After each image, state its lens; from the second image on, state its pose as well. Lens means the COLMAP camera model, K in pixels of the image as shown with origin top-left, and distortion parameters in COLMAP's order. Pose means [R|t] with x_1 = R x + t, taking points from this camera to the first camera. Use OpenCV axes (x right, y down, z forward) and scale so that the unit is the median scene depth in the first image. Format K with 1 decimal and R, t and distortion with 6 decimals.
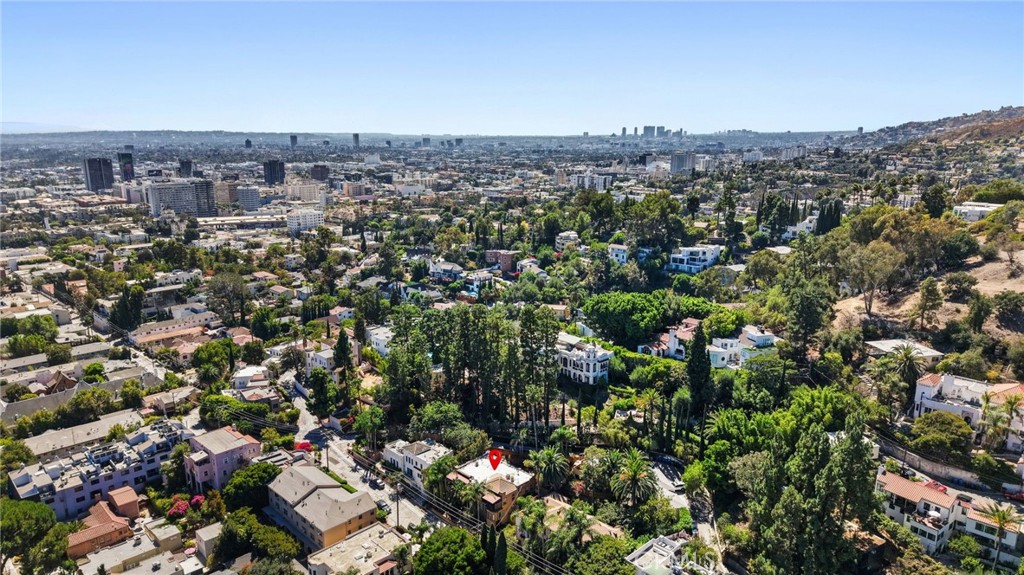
lens RADIAL K [[696.0, 0, 512.0], [0, 696.0, 287.5], [0, 0, 1]] dist [0.056607, -0.081169]
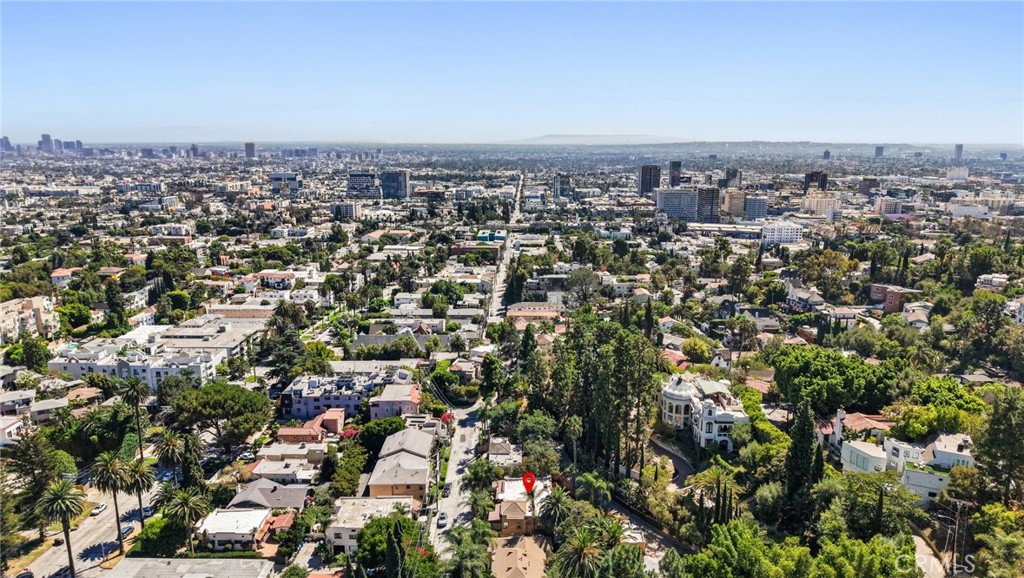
lens RADIAL K [[696.0, 0, 512.0], [0, 696.0, 289.0], [0, 0, 1]] dist [0.056607, -0.081169]
pose [[0.700020, 0.149205, -0.698362, 0.345475], [-0.158339, 0.986017, 0.051947, -0.033743], [0.696348, 0.074214, 0.713857, 0.171150]]
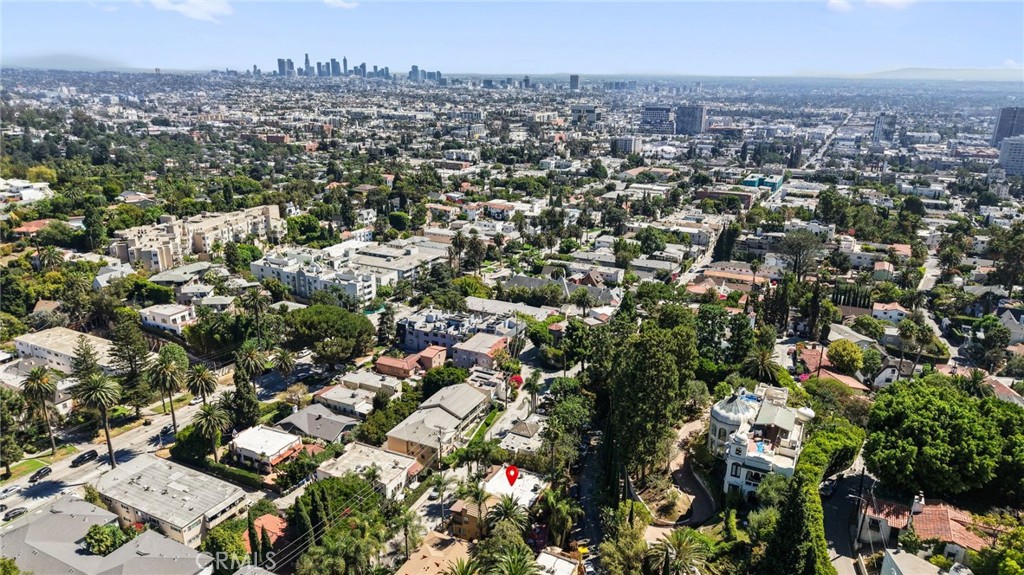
lens RADIAL K [[681.9, 0, 514.3], [0, 681.9, 291.2], [0, 0, 1]] dist [0.094631, -0.134951]
pose [[0.317049, 0.292304, -0.902241, 0.373527], [-0.220210, 0.948010, 0.229750, -0.082914], [0.922490, 0.125840, 0.364934, 0.406647]]
